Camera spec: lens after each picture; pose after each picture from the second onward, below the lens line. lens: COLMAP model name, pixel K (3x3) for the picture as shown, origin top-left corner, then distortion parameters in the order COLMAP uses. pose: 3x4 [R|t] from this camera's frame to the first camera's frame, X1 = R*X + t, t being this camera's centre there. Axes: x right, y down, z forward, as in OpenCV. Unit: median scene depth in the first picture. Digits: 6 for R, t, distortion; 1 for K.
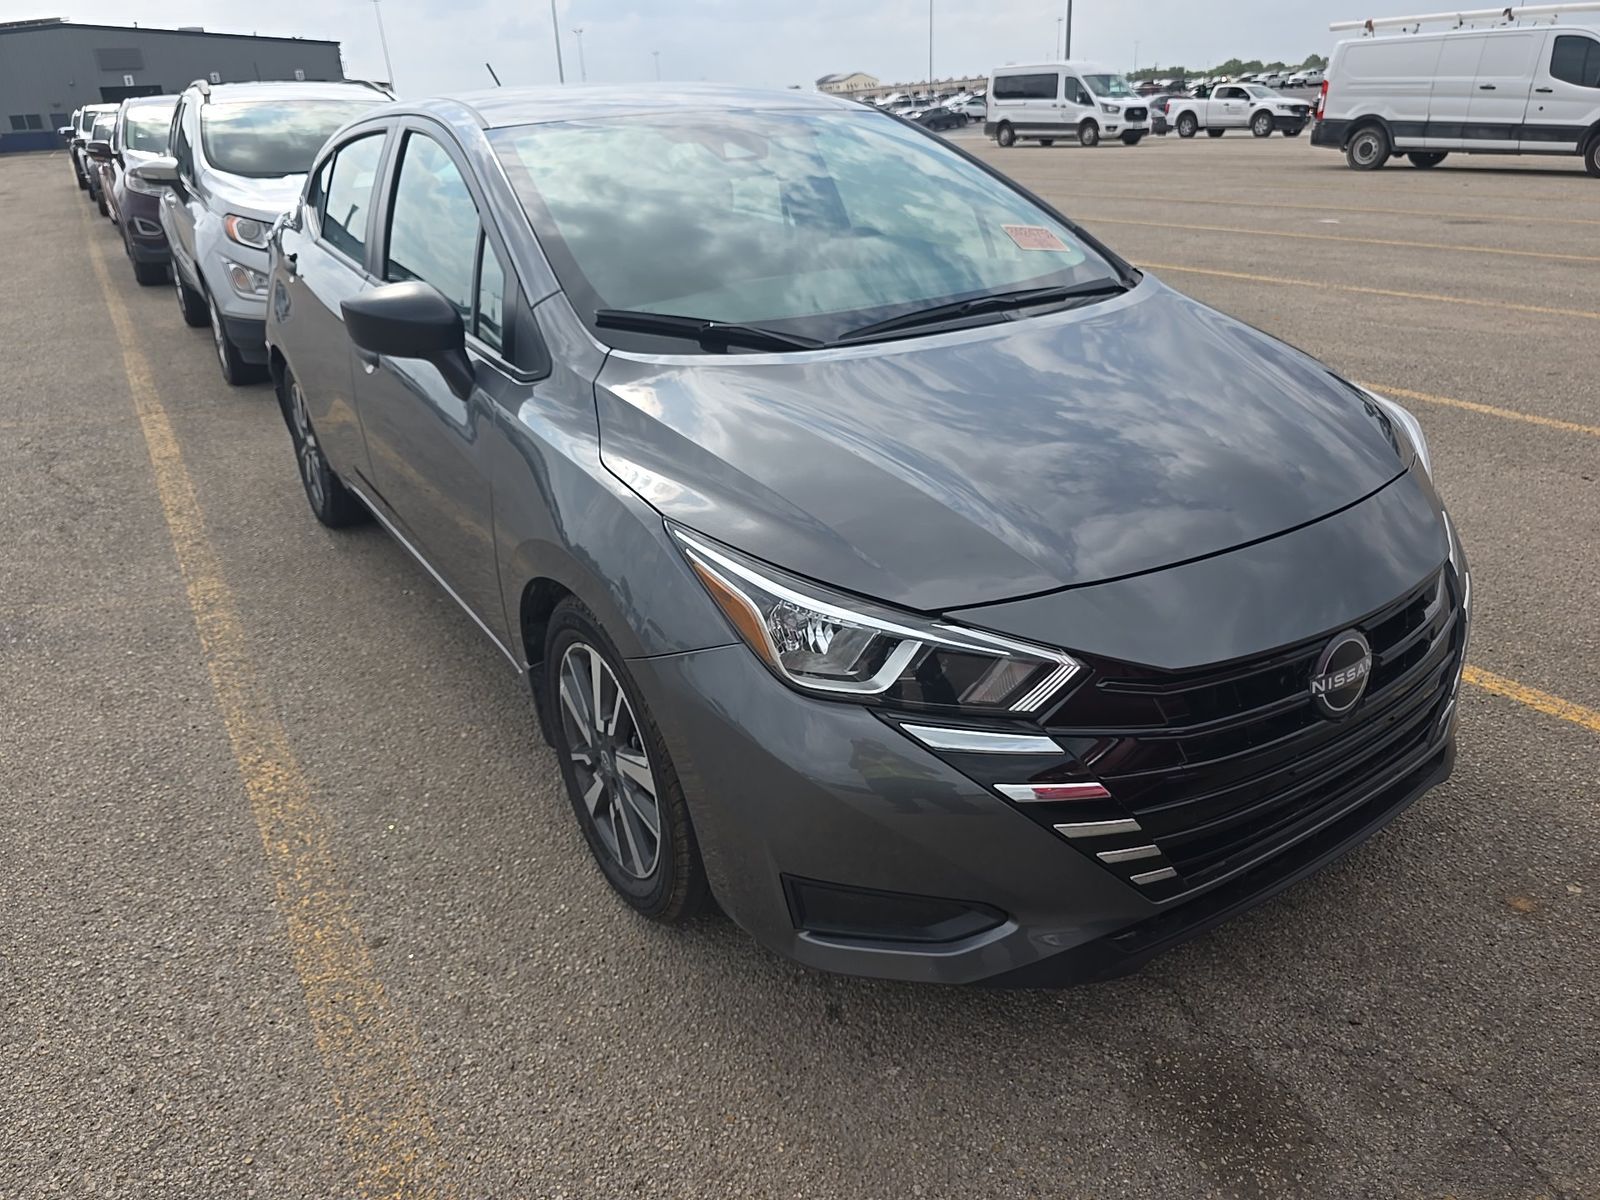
lens RADIAL K [[1177.6, 0, 838.5], [0, 1177.6, 599.9], [0, 0, 1]] dist [0.041024, -0.048337]
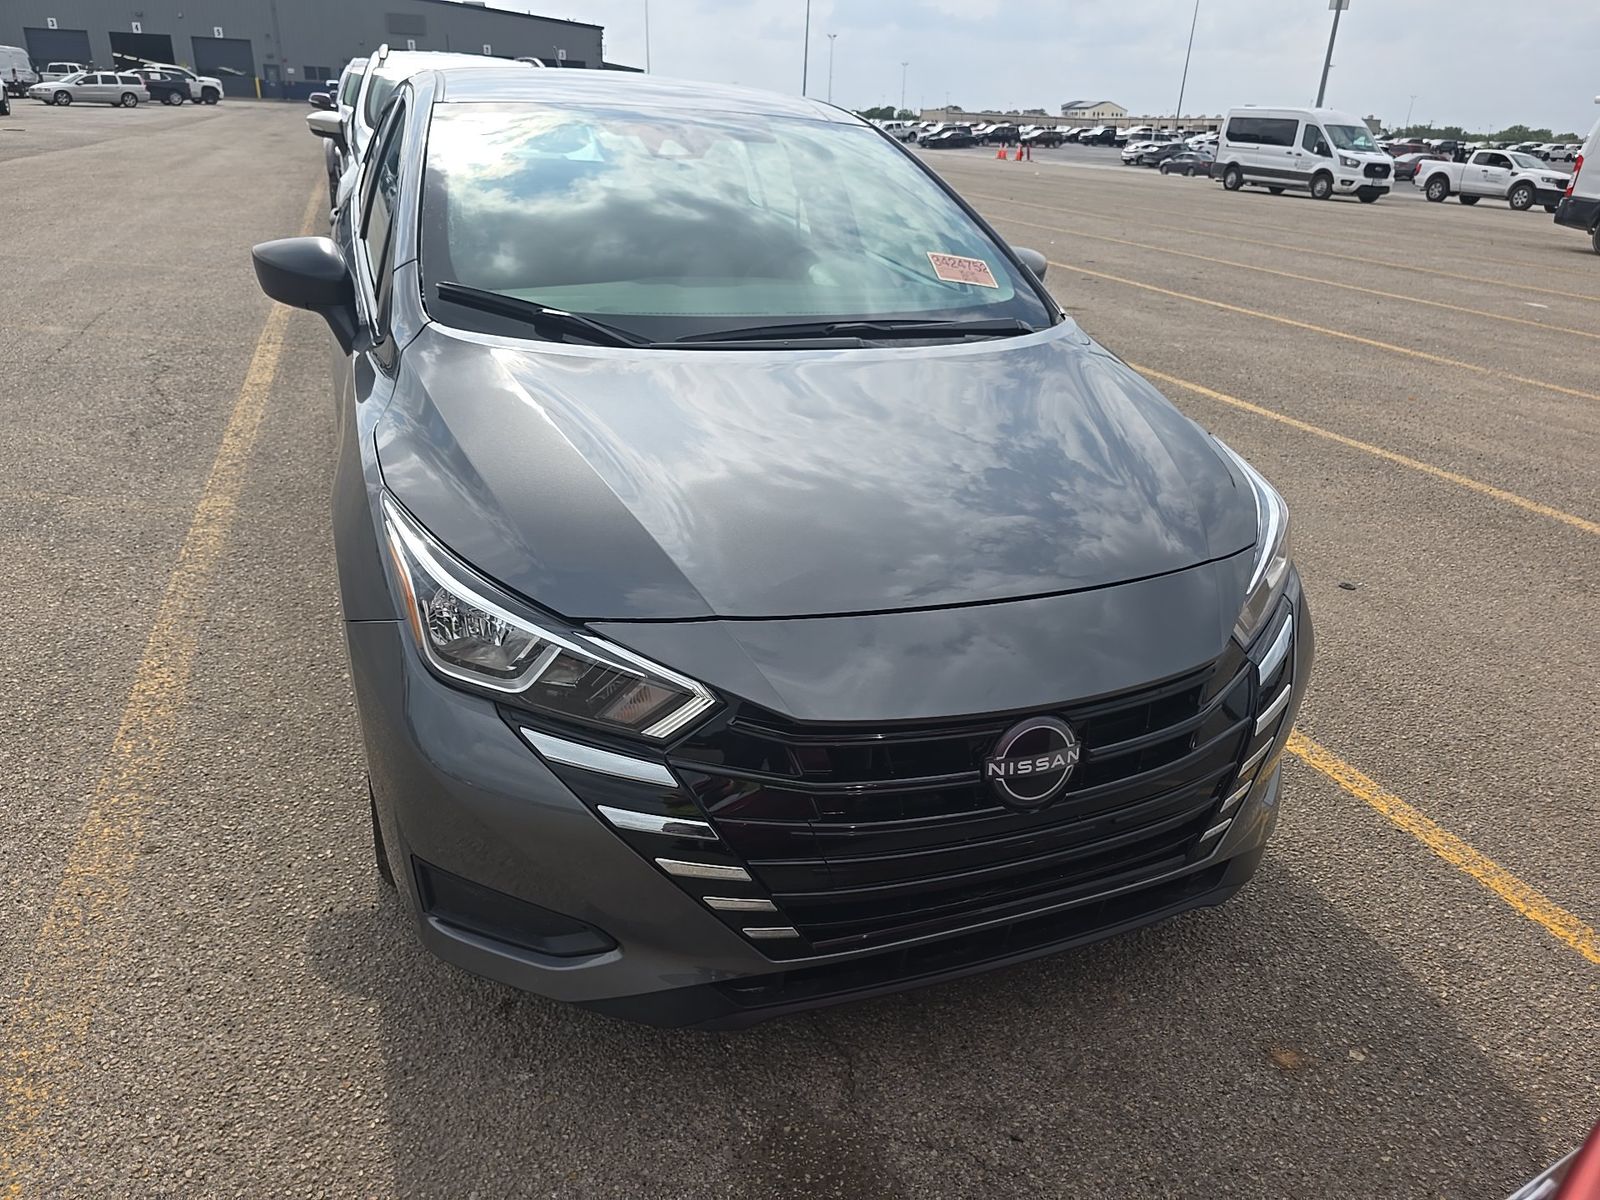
lens RADIAL K [[1177.6, 0, 838.5], [0, 1177.6, 599.9], [0, 0, 1]] dist [0.041024, -0.048337]
pose [[0.973194, 0.162411, -0.162838, 0.160937], [-0.164247, 0.986417, 0.002213, -0.015624], [0.160985, 0.024592, 0.986650, 0.023544]]
